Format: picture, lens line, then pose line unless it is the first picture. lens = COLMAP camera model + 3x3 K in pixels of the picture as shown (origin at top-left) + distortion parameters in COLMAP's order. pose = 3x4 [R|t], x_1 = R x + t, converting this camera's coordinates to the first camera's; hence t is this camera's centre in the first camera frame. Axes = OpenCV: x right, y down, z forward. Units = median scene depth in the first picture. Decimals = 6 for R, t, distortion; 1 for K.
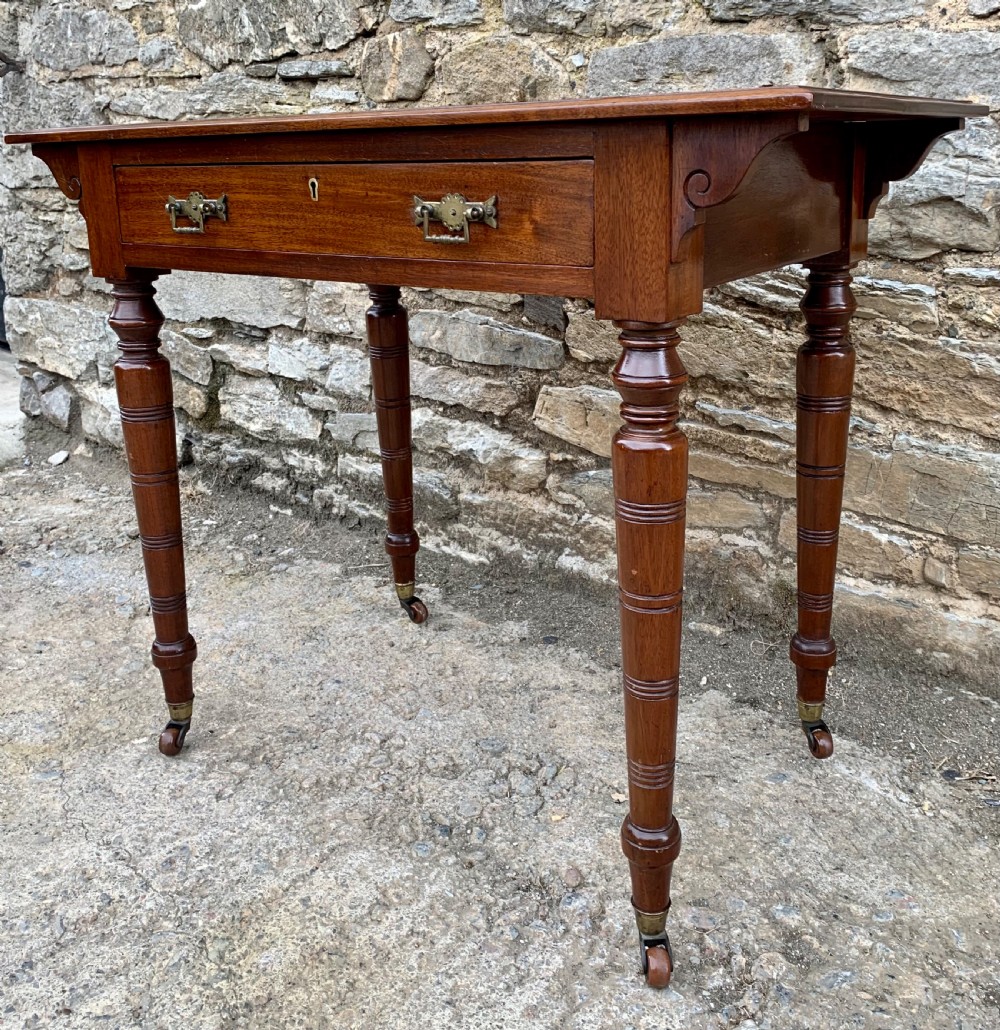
lens RADIAL K [[1039.9, 0, 518.3], [0, 1039.9, 417.3], [0, 0, 1]] dist [0.136953, -0.359466]
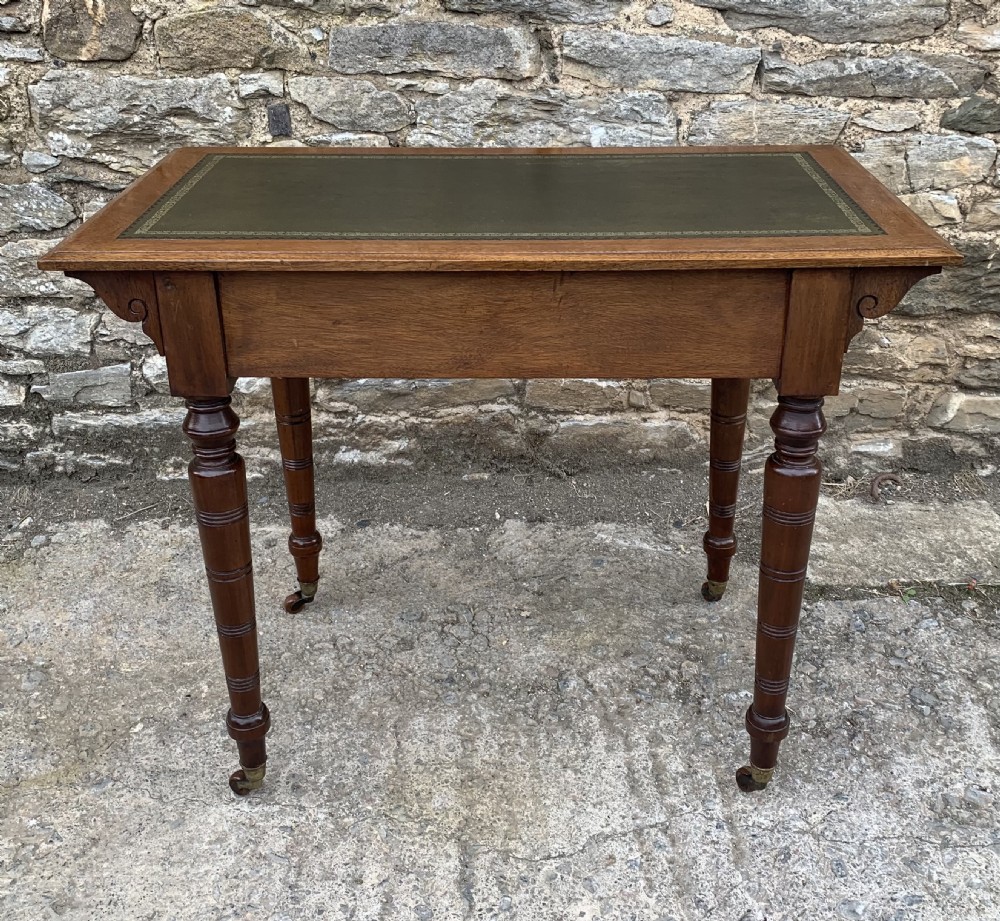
lens RADIAL K [[1146.8, 0, 518.8], [0, 1146.8, 414.1], [0, 0, 1]] dist [0.148735, -0.392997]
pose [[0.784935, -0.268231, 0.558506, -0.526669], [0.135992, 0.954035, 0.267065, -0.234905], [-0.604469, -0.133676, 0.785333, -0.139610]]
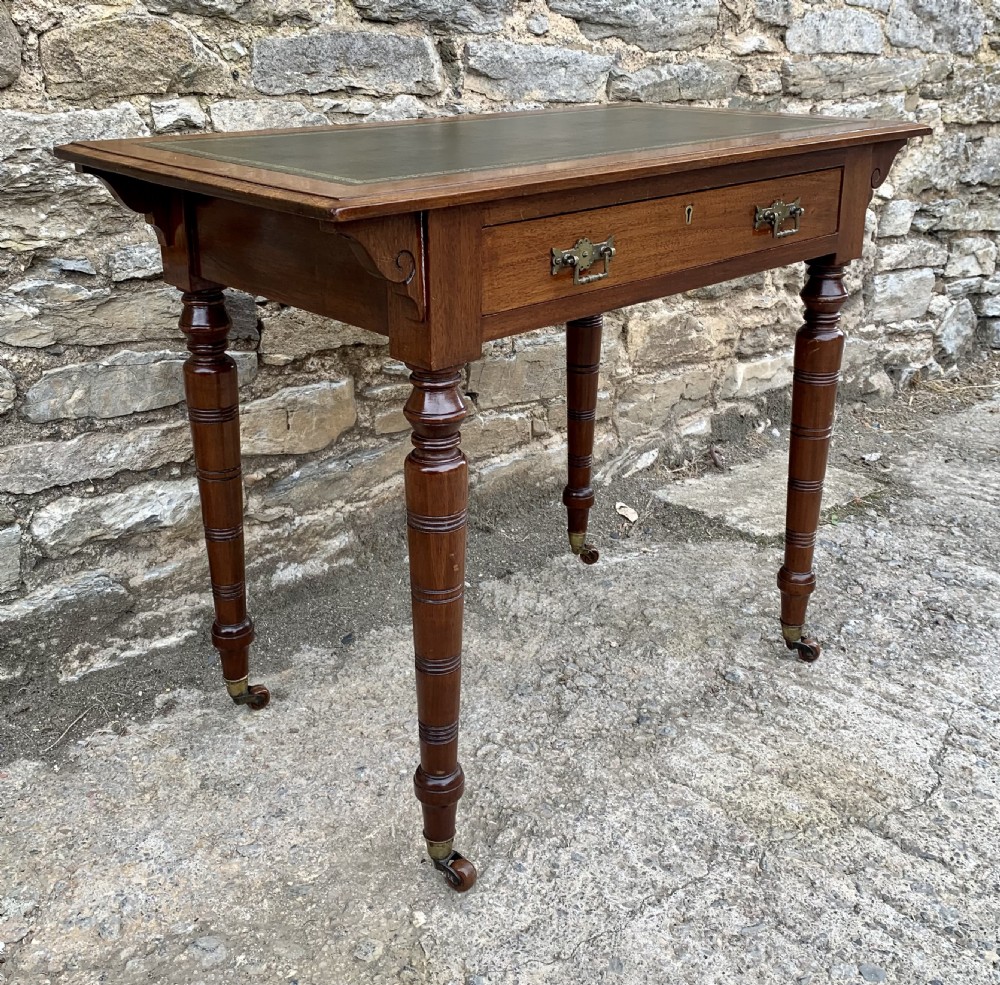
lens RADIAL K [[1142.6, 0, 503.3], [0, 1142.6, 441.9], [0, 0, 1]] dist [0.108419, -0.258783]
pose [[0.199794, -0.320349, 0.925991, -0.868697], [0.237944, 0.932619, 0.271303, -0.218588], [-0.950508, 0.166129, 0.262557, 0.526348]]
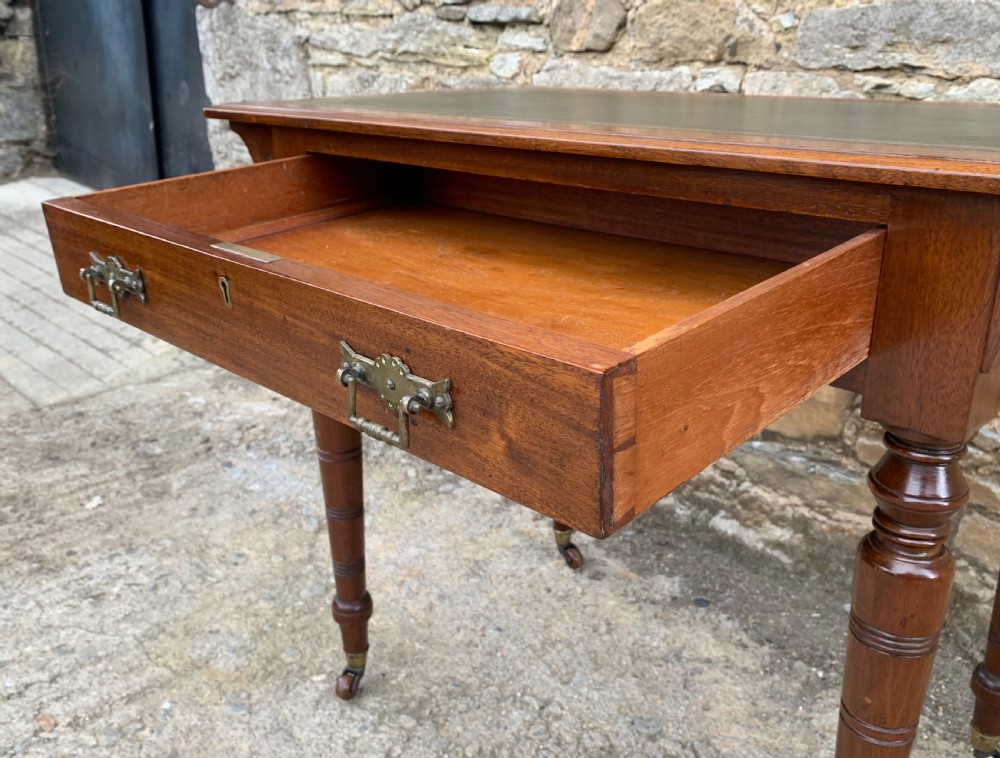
lens RADIAL K [[877.6, 0, 511.8], [0, 877.6, 392.6], [0, 0, 1]] dist [0.003288, 0.004182]
pose [[0.988287, 0.073019, -0.134005, -0.051842], [-0.054967, 0.989485, 0.133786, -0.094837], [0.142365, -0.124853, 0.981908, 0.144773]]
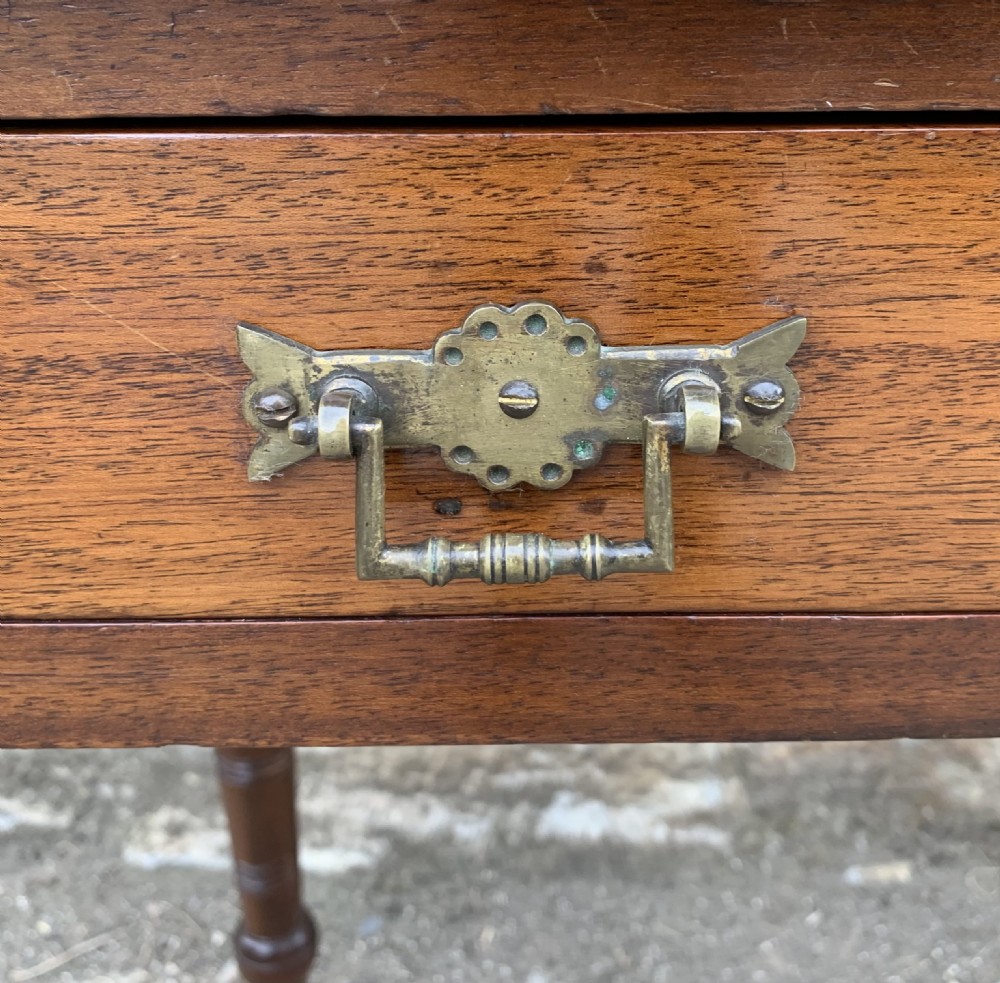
lens RADIAL K [[1142.6, 0, 503.3], [0, 1142.6, 440.9], [0, 0, 1]] dist [0.108419, -0.258783]
pose [[0.819141, -0.208298, 0.534434, -0.235593], [0.137996, 0.975931, 0.168863, -0.134026], [-0.556745, -0.064573, 0.828170, 0.594488]]
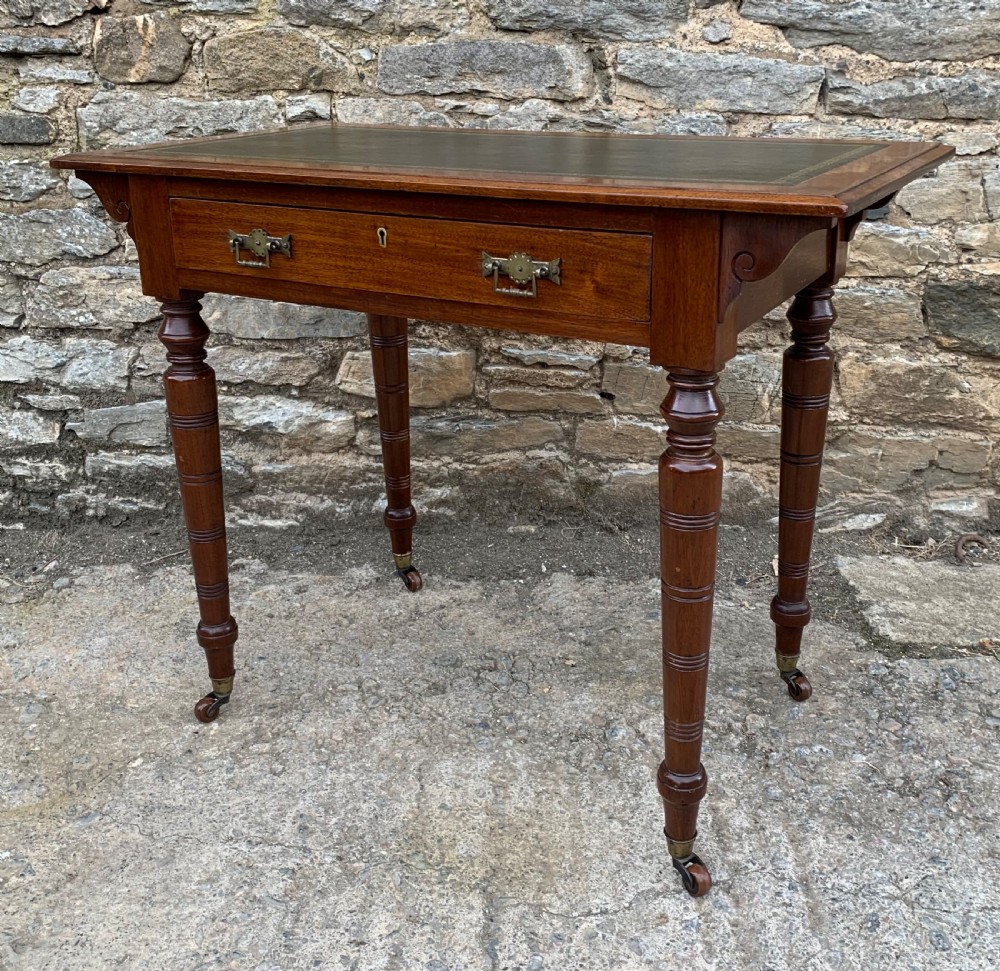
lens RADIAL K [[1111.0, 0, 513.5], [0, 1111.0, 428.7], [0, 0, 1]] dist [0.109752, -0.256585]
pose [[0.822902, -0.185623, 0.537007, -0.476556], [0.134230, 0.981888, 0.133709, -0.084656], [-0.552101, -0.037947, 0.832914, -0.069116]]
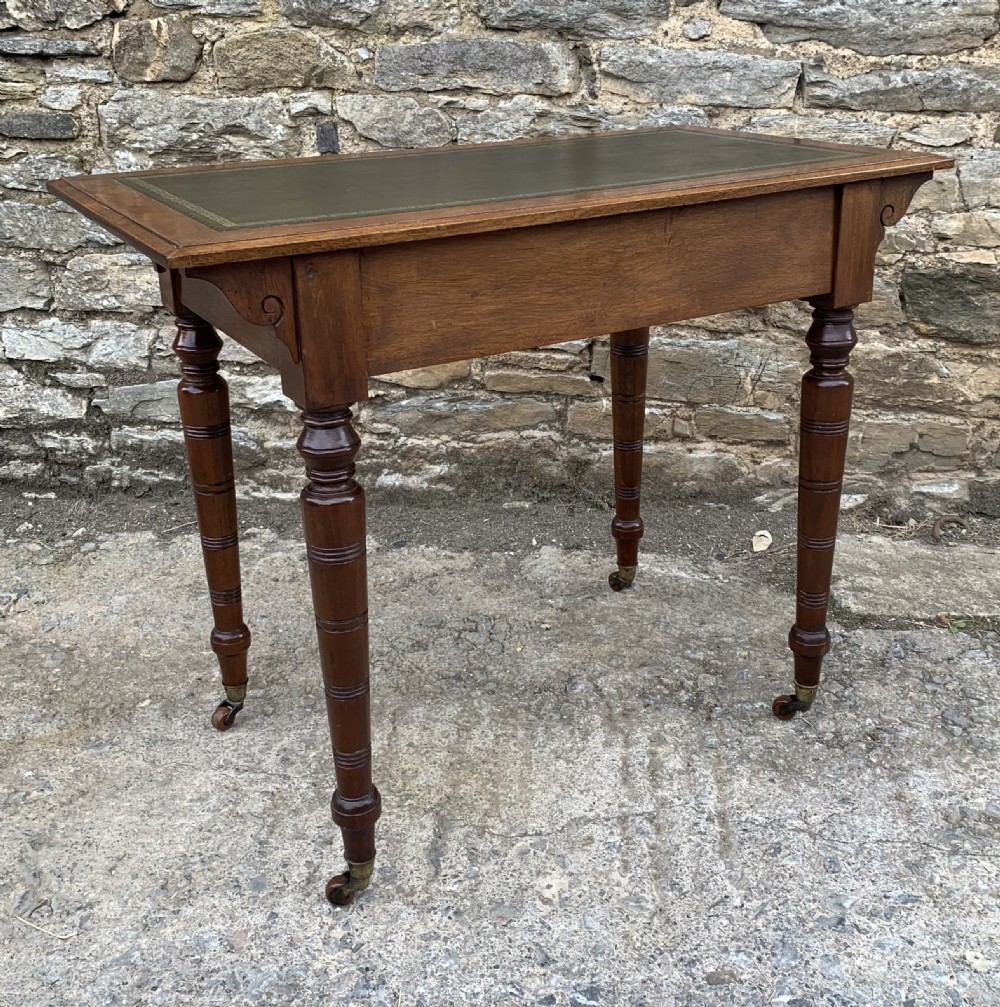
lens RADIAL K [[1179.6, 0, 516.5], [0, 1179.6, 455.2], [0, 0, 1]] dist [0.148088, -0.387419]
pose [[0.856349, -0.195748, 0.477859, -0.474960], [0.133025, 0.977761, 0.162138, -0.089350], [-0.498970, -0.075279, 0.863344, -0.236256]]
